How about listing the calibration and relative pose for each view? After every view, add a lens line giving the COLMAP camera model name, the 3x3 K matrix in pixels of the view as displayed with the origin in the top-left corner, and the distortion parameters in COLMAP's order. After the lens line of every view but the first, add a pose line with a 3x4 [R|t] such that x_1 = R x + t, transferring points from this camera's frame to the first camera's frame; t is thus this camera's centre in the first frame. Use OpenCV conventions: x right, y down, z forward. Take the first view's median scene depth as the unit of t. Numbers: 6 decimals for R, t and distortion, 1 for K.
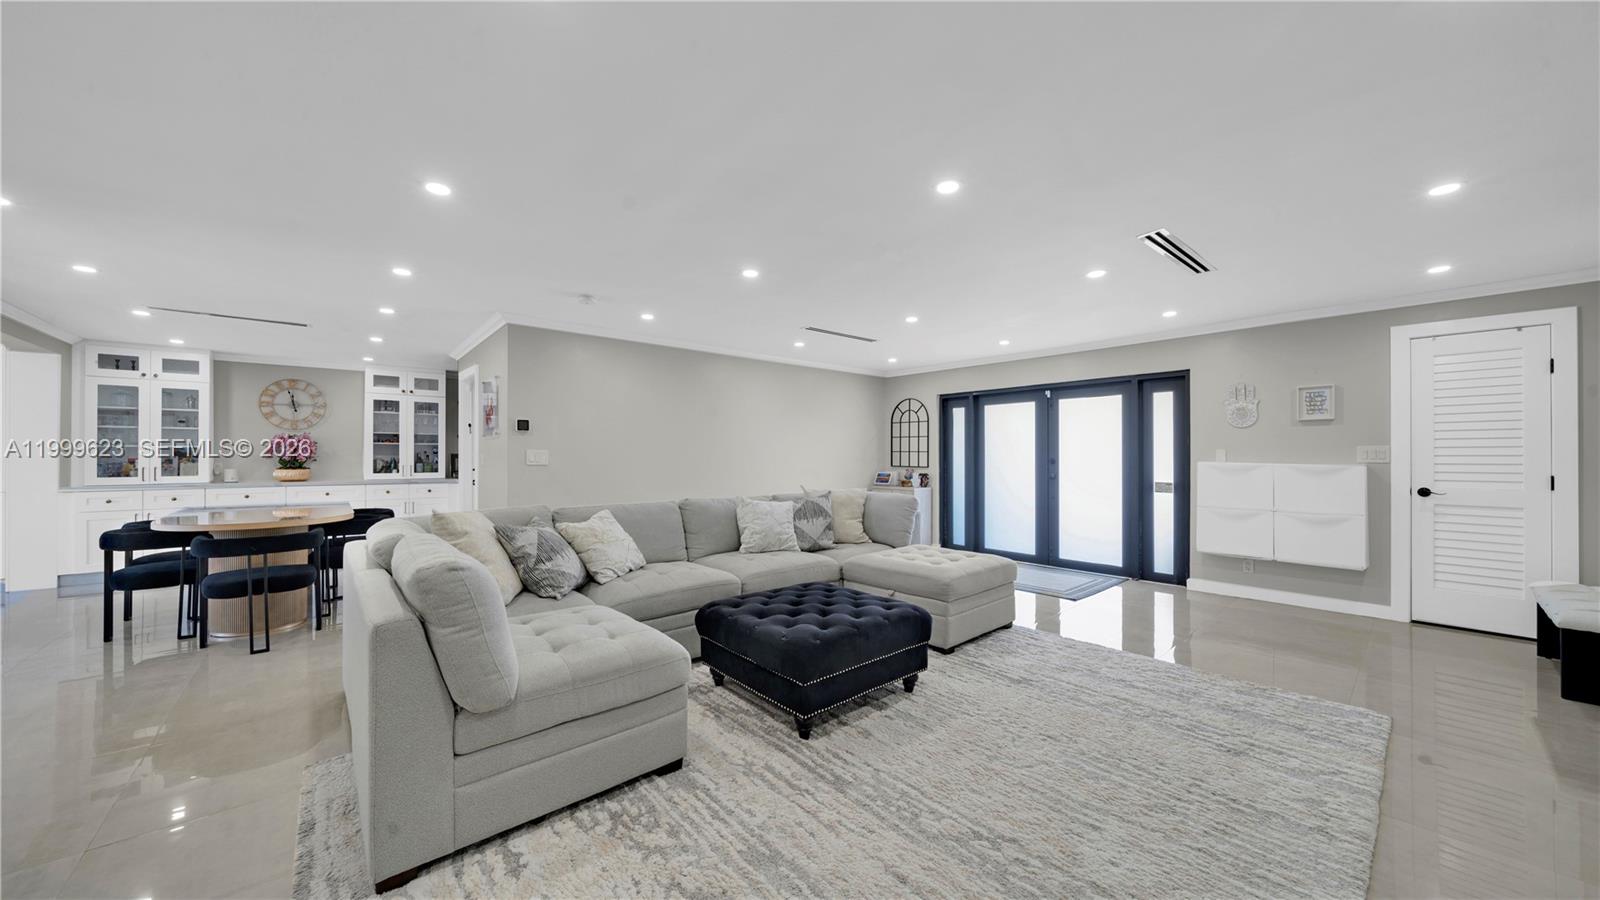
lens RADIAL K [[553.0, 0, 807.7], [0, 553.0, 454.2], [0, 0, 1]] dist [-0.007510, -0.000483]
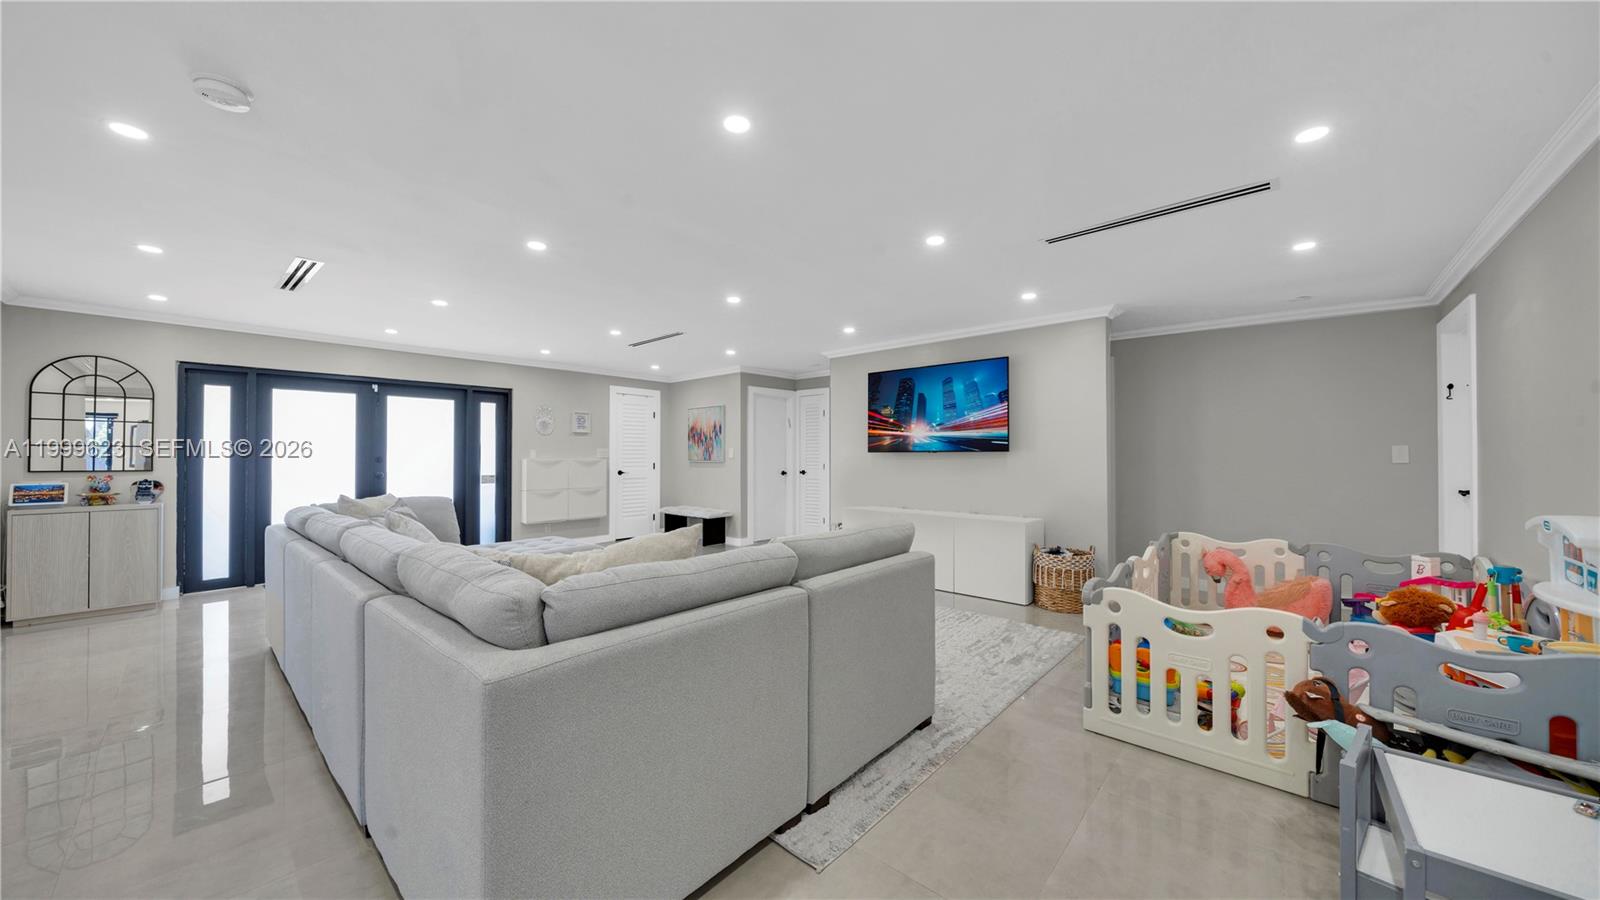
lens RADIAL K [[553.0, 0, 792.6], [0, 553.0, 448.1], [0, 0, 1]] dist [-0.007510, -0.000483]
pose [[-0.116992, 0.012616, 0.993053, -0.584552], [-0.003451, 0.999908, -0.013110, 0.003600], [-0.993127, -0.004961, -0.116937, 0.395516]]
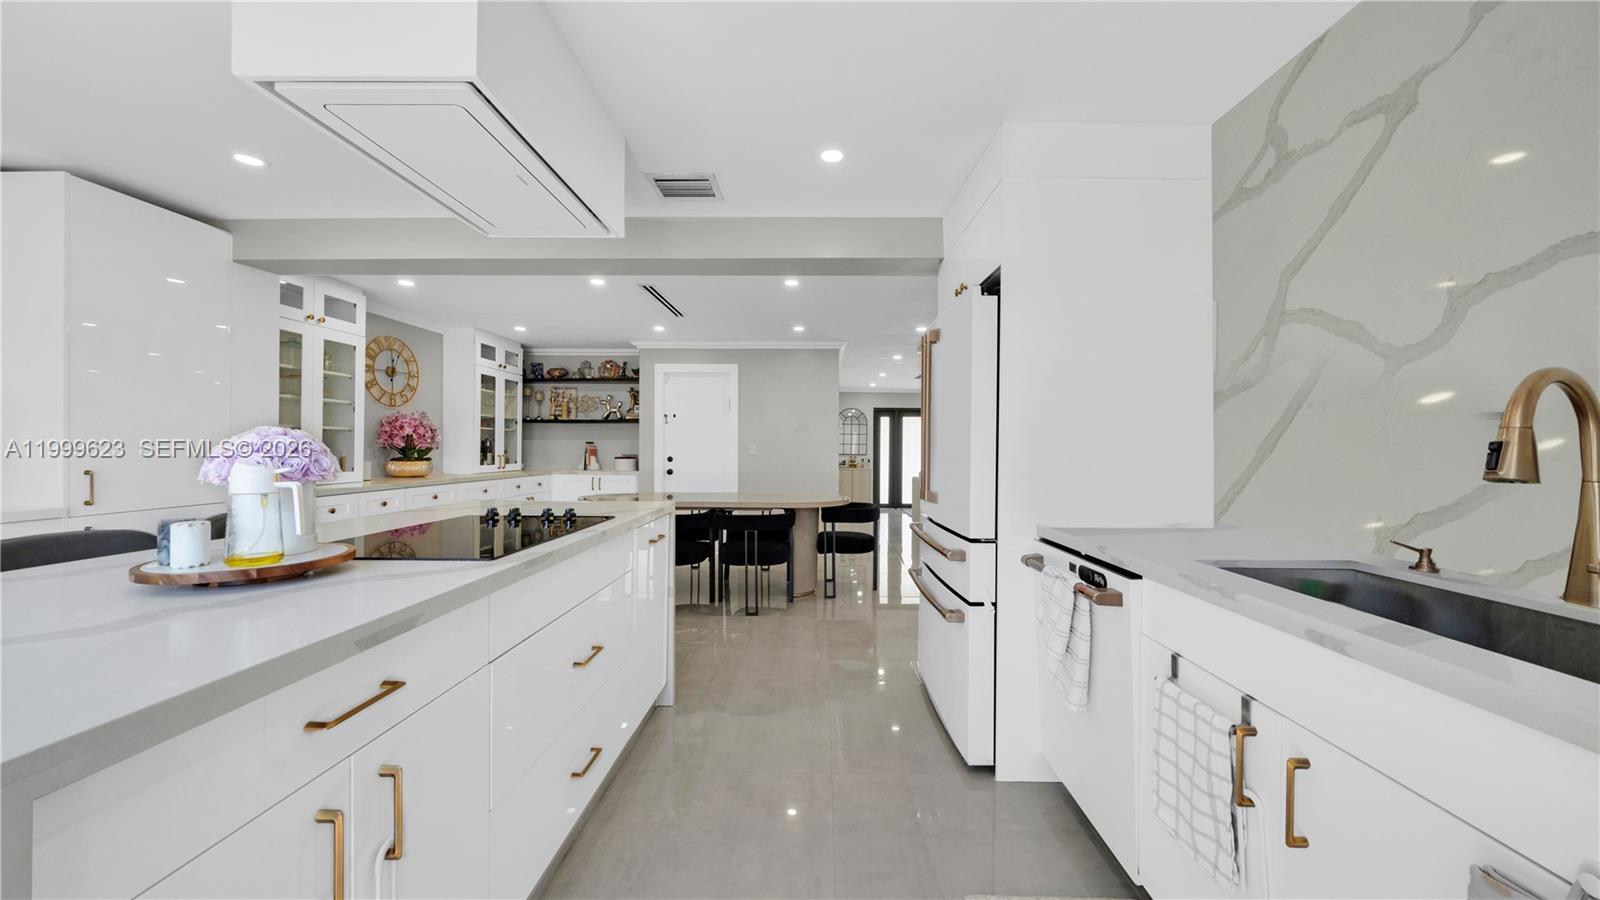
lens RADIAL K [[553.0, 0, 812.7], [0, 553.0, 446.4], [0, 0, 1]] dist [-0.007510, -0.000483]
pose [[0.669676, 0.006118, 0.742628, -1.176900], [-0.010086, 0.999949, 0.000857, 0.001561], [-0.742585, -0.008064, 0.669703, 0.113973]]
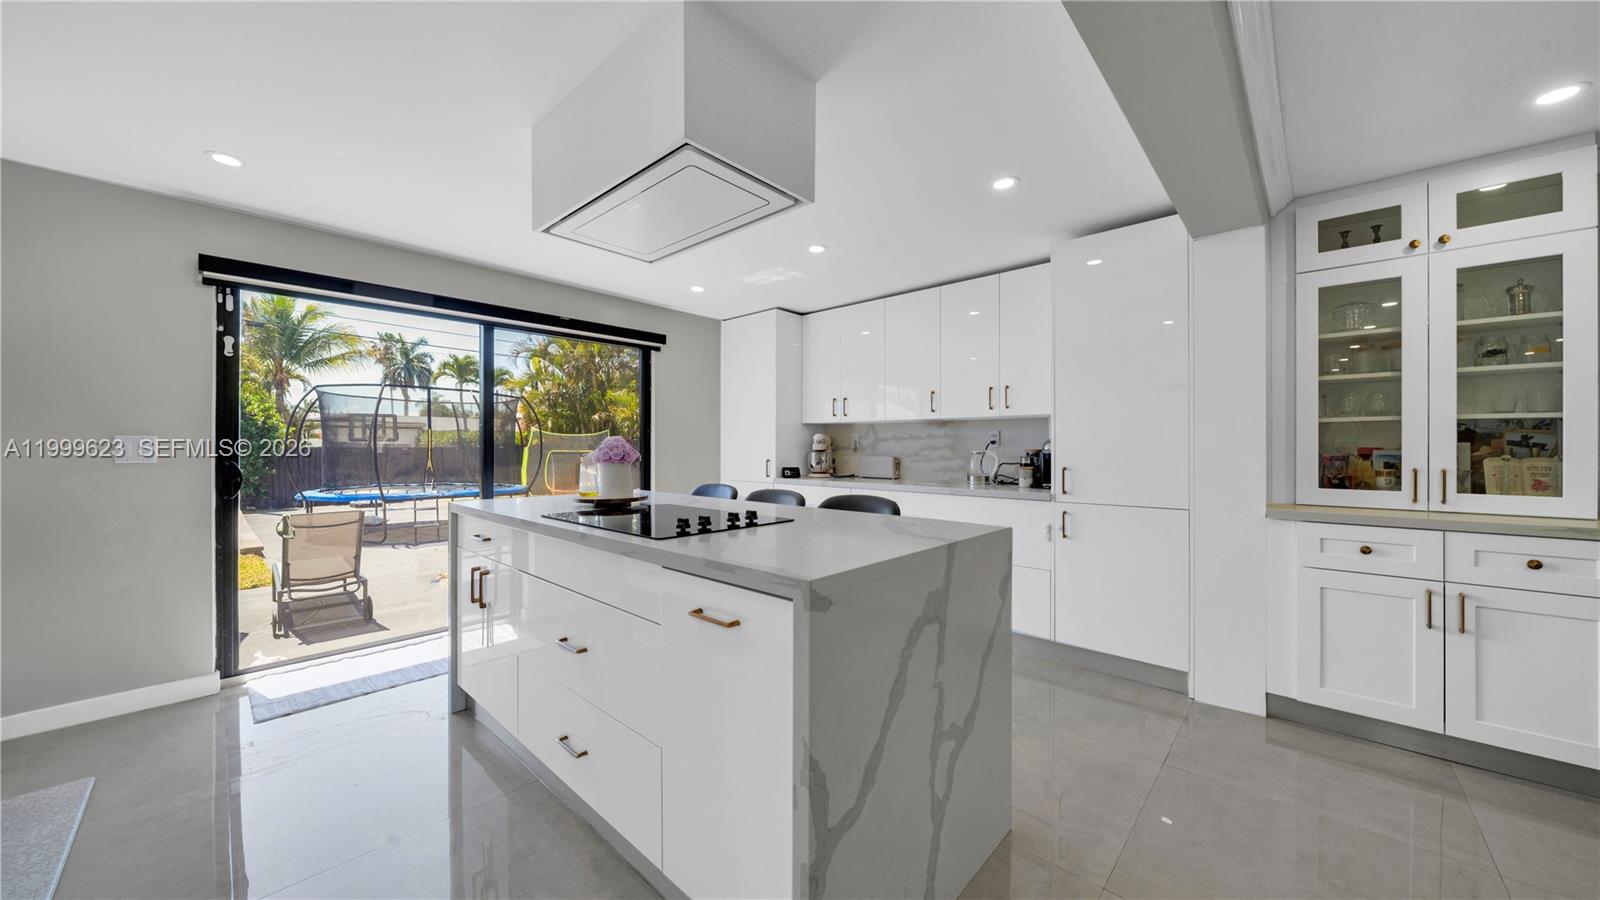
lens RADIAL K [[553.0, 0, 794.9], [0, 553.0, 446.9], [0, 0, 1]] dist [-0.007510, -0.000483]
pose [[0.103722, 0.000900, -0.994606, -0.774019], [0.004286, 0.999990, 0.001352, 0.004314], [0.994597, -0.004403, 0.103717, 0.444237]]
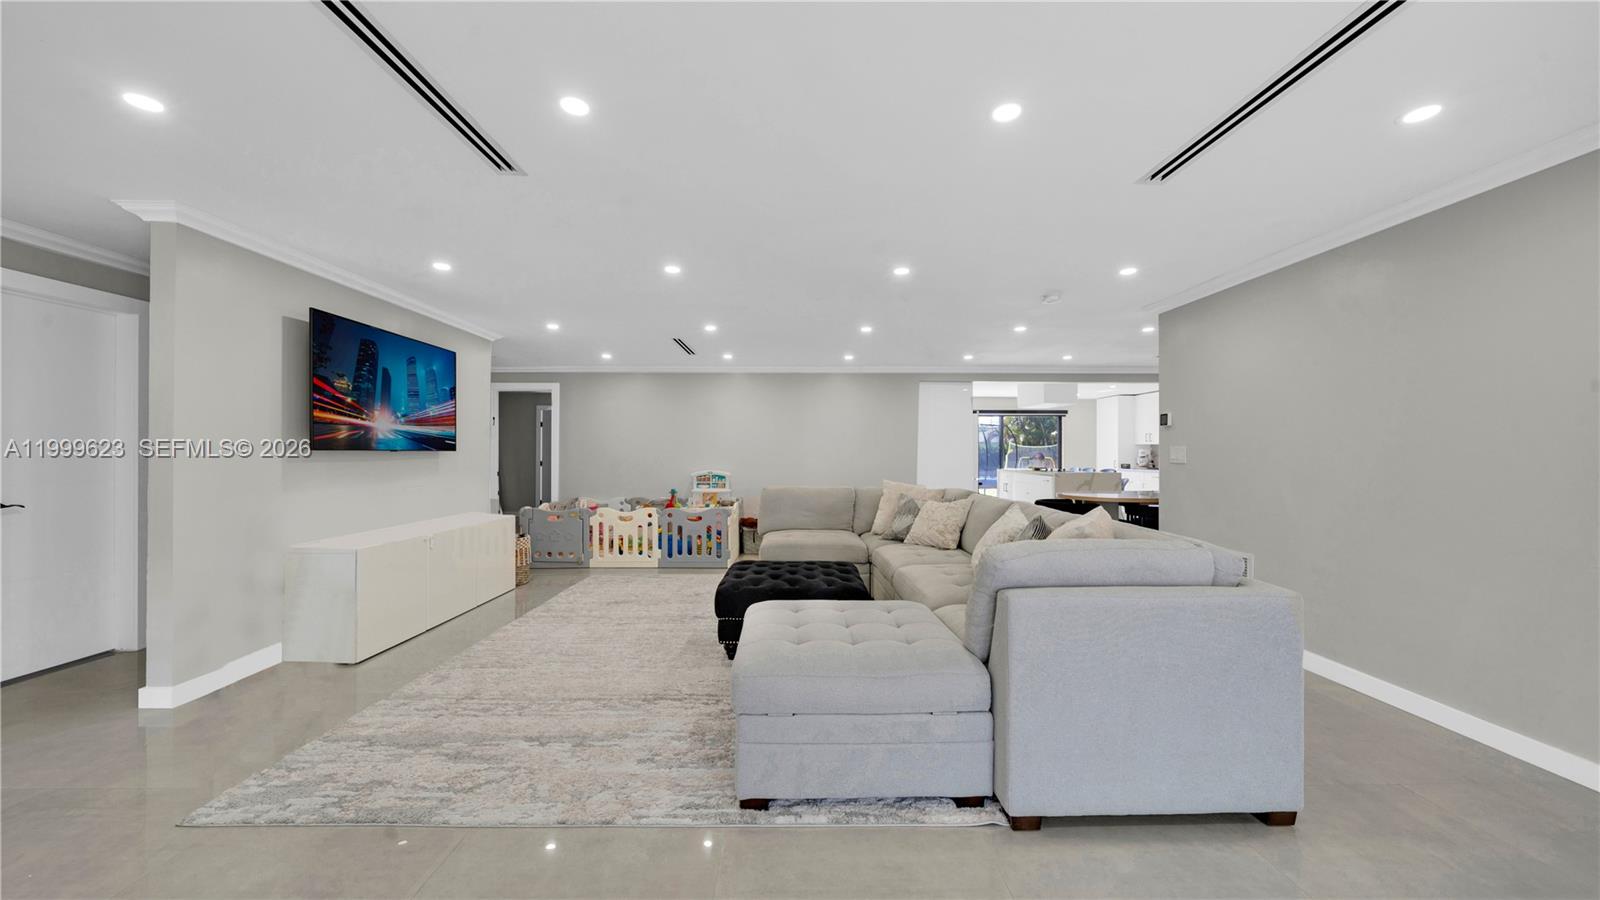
lens RADIAL K [[553.0, 0, 795.4], [0, 553.0, 455.4], [0, 0, 1]] dist [-0.007510, -0.000483]
pose [[-0.649439, -0.000153, -0.760414, 0.345137], [0.005416, 0.999974, -0.004826, 0.009258], [0.760394, -0.007253, -0.649421, 0.827738]]
